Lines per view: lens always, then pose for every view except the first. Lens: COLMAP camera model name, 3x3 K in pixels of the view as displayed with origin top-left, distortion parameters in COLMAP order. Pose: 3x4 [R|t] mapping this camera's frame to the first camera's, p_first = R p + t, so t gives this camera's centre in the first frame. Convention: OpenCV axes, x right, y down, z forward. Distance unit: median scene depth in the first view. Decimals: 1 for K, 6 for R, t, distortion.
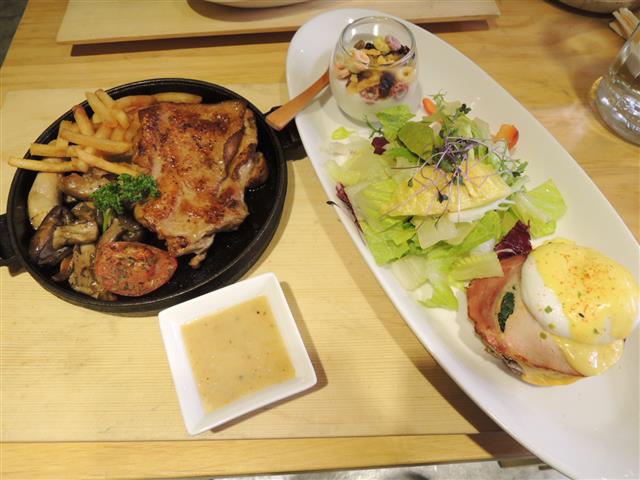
lens RADIAL K [[444.4, 0, 320.0], [0, 444.4, 240.0], [0, 0, 1]] dist [-0.035371, 0.002098]
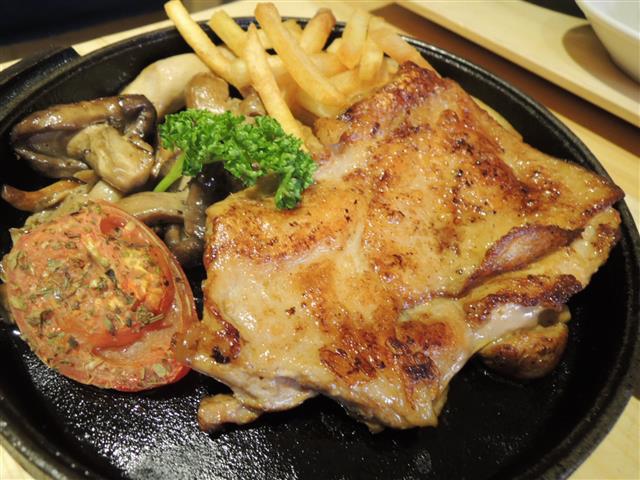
lens RADIAL K [[444.4, 0, 320.0], [0, 444.4, 240.0], [0, 0, 1]] dist [-0.035371, 0.002098]
pose [[0.649653, 0.630397, -0.424914, -0.160786], [-0.714589, 0.697110, -0.058315, -0.073689], [0.259450, 0.341523, 0.903354, 0.636712]]
